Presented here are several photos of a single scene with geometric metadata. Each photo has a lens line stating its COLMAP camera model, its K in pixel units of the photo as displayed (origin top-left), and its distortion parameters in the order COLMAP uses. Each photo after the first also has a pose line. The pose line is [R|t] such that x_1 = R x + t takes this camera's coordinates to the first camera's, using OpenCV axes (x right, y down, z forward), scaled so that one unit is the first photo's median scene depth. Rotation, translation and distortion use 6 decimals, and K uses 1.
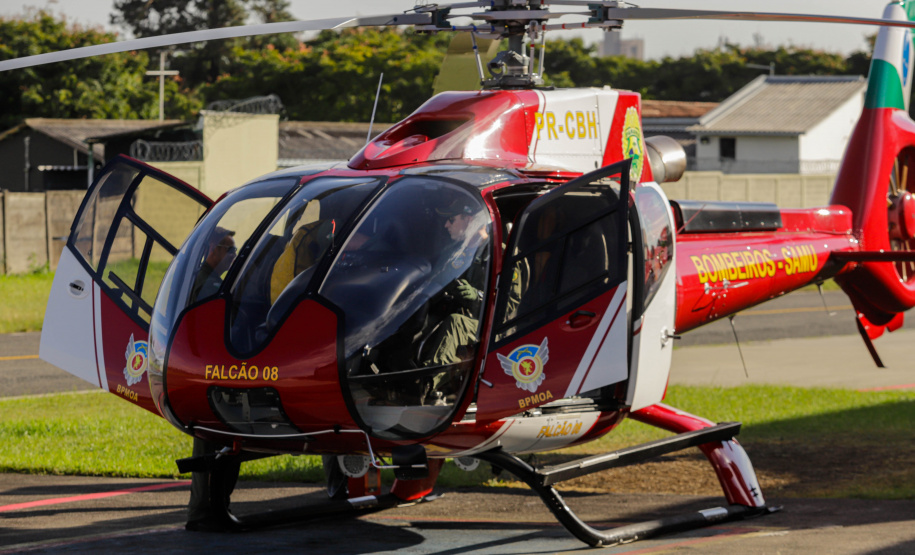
lens RADIAL K [[3796.6, 0, 457.7], [0, 3796.6, 277.7], [0, 0, 1]] dist [-0.153837, -0.592624]
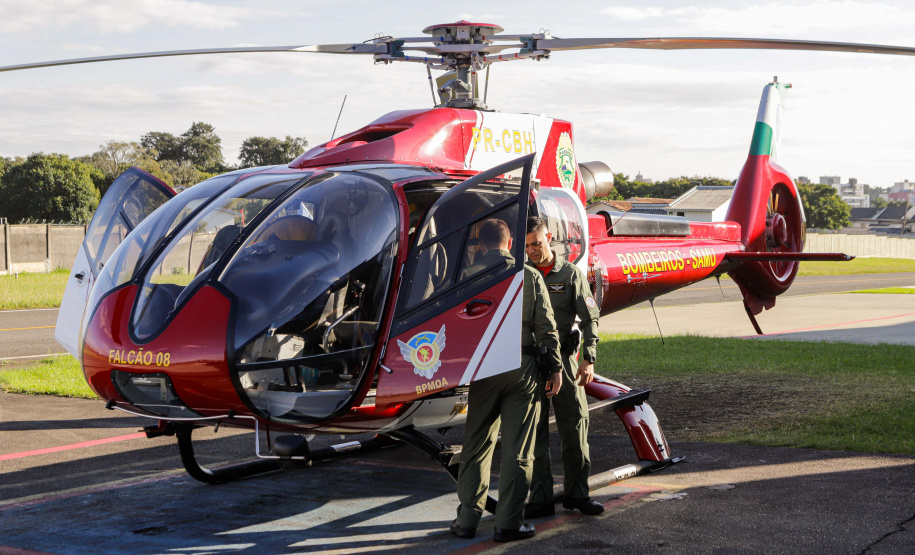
lens RADIAL K [[1478.6, 0, 490.4], [0, 1478.6, 251.2], [0, 0, 1]] dist [-0.019896, -0.085906]
pose [[0.998165, 0.007946, -0.060033, 0.052650], [-0.008844, 0.999853, -0.014703, 0.001449], [0.059907, 0.015207, 0.998088, 0.534123]]
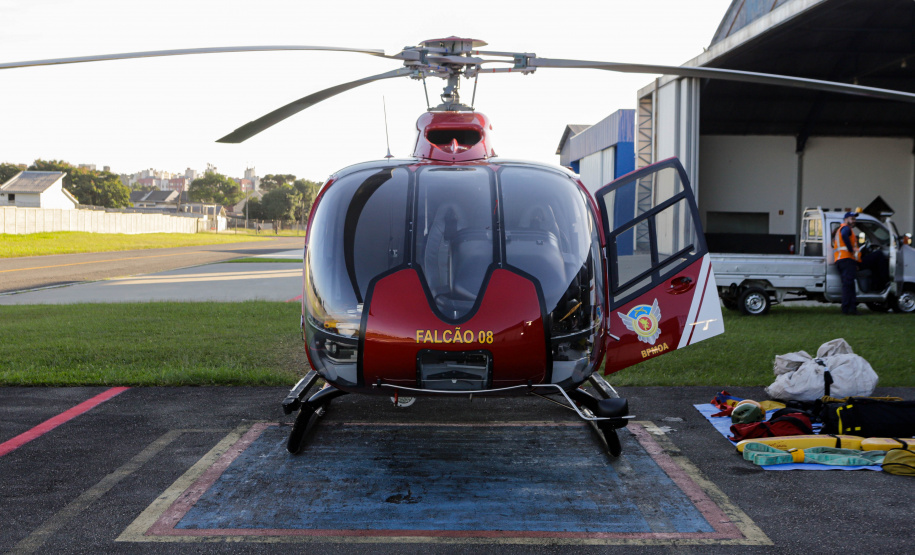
lens RADIAL K [[1220.9, 0, 398.0], [0, 1220.9, 276.3], [0, 0, 1]] dist [0.006088, 0.027236]
pose [[0.910226, -0.009823, 0.413996, -0.190952], [-0.000113, 0.999713, 0.023969, -0.000864], [-0.414112, -0.021864, 0.909963, 0.598318]]
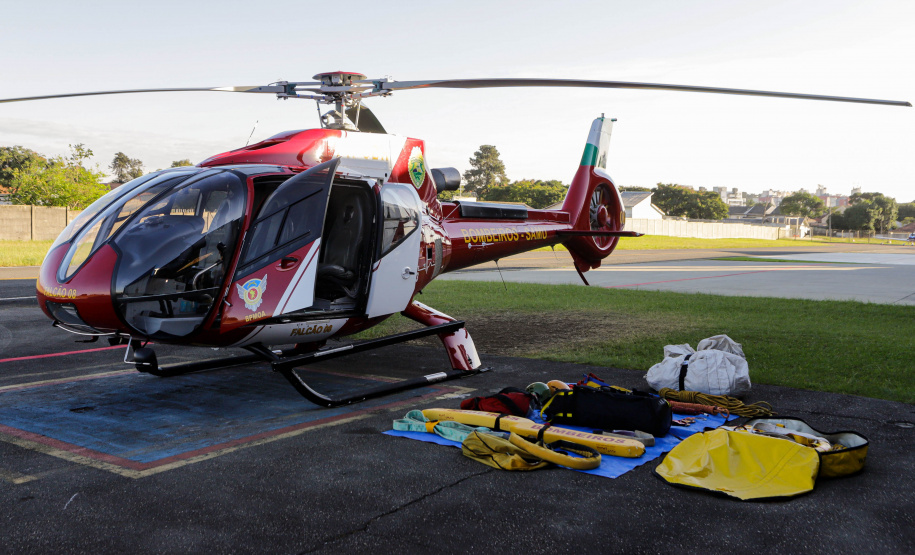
lens RADIAL K [[891.3, 0, 390.1], [0, 891.3, 229.2], [0, 0, 1]] dist [0.021837, 0.000029]
pose [[0.981850, 0.020930, -0.188499, 0.120086], [-0.023946, 0.999619, -0.013735, 0.001689], [0.188139, 0.017999, 0.981977, 0.591374]]
